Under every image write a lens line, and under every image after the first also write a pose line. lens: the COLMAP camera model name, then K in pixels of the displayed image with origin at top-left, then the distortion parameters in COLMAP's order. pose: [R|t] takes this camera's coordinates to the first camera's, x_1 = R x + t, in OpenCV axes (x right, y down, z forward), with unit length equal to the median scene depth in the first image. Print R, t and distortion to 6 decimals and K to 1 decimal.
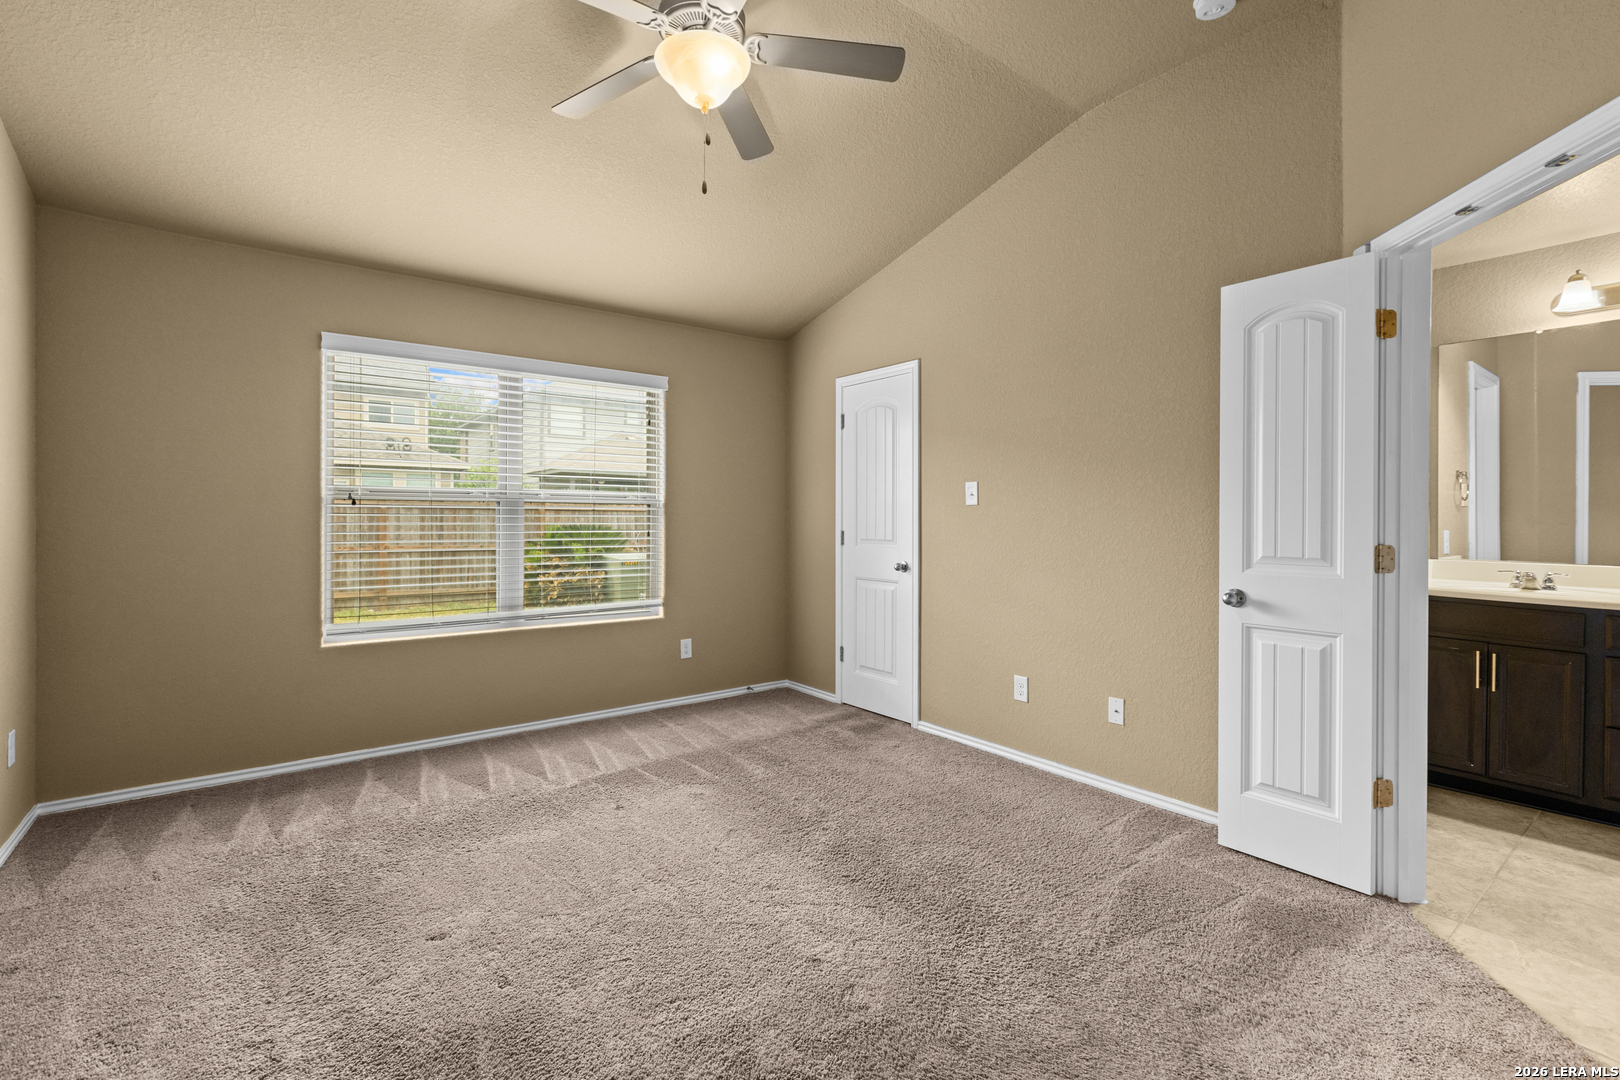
lens RADIAL K [[724.7, 0, 814.8], [0, 724.7, 529.4], [0, 0, 1]] dist [0.000012, -0.001130]
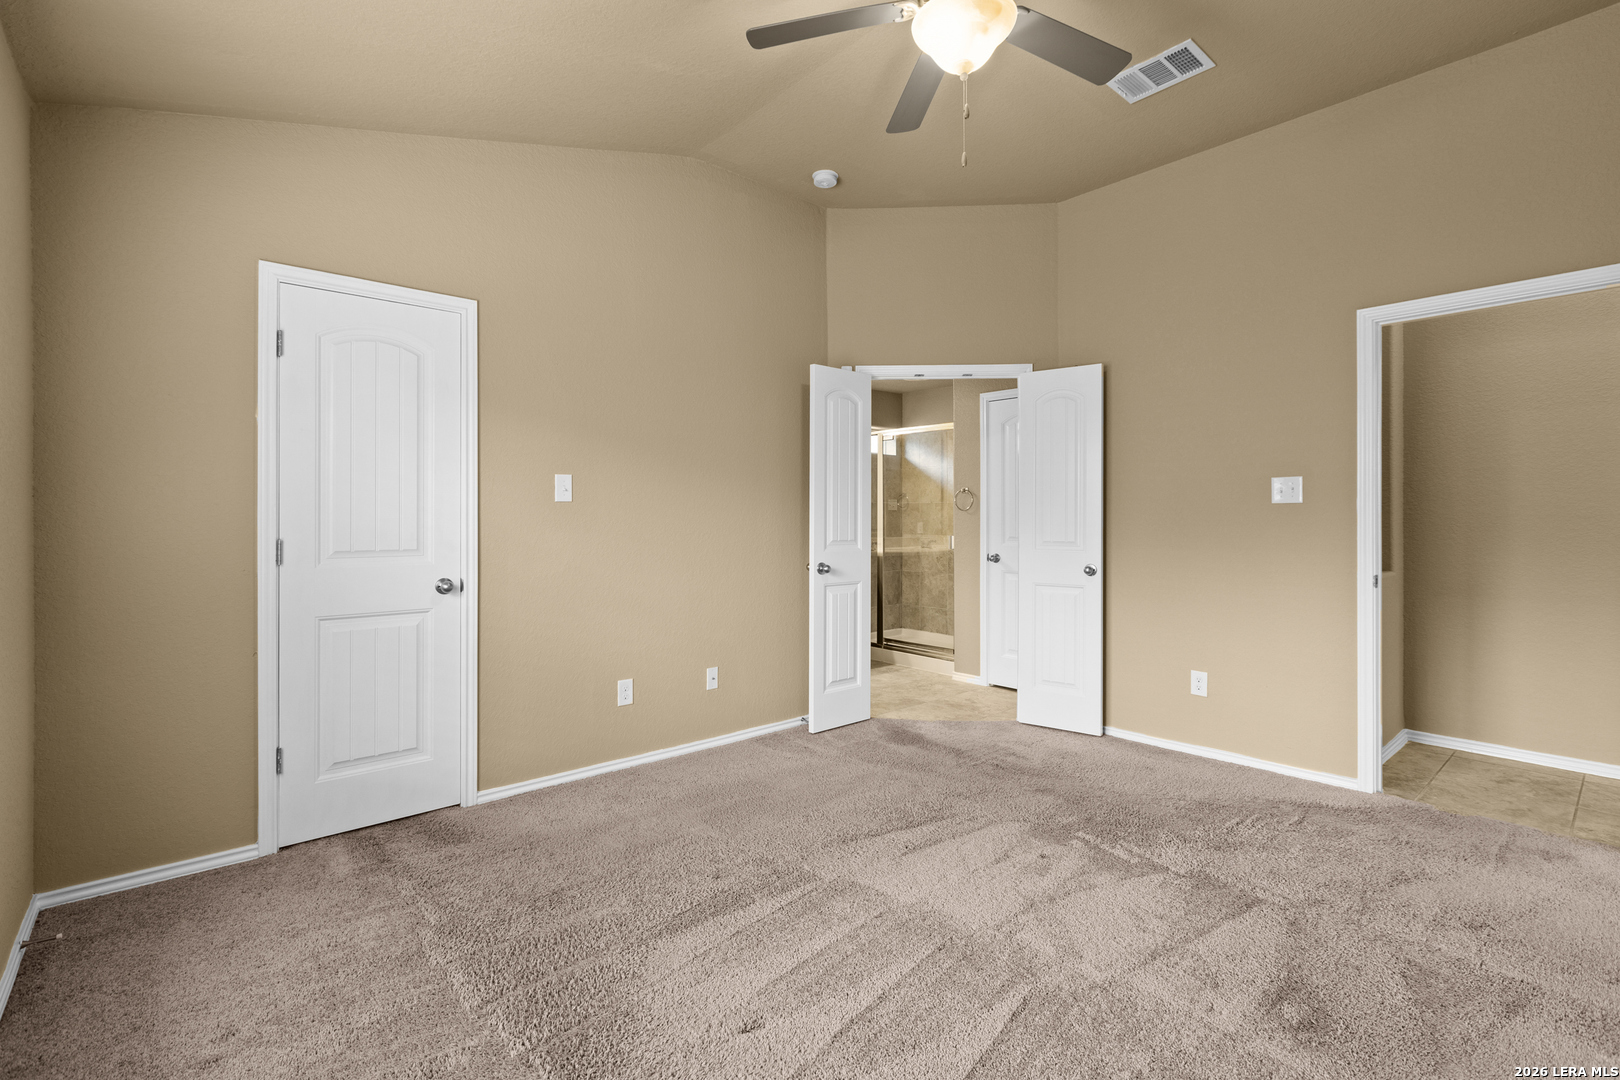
lens RADIAL K [[724.7, 0, 822.3], [0, 724.7, 513.4], [0, 0, 1]] dist [0.000012, -0.001130]
pose [[-0.062330, -0.004733, 0.998044, -0.784707], [0.008991, 0.999946, 0.005304, -0.025553], [-0.998015, 0.009304, -0.062284, 0.890622]]
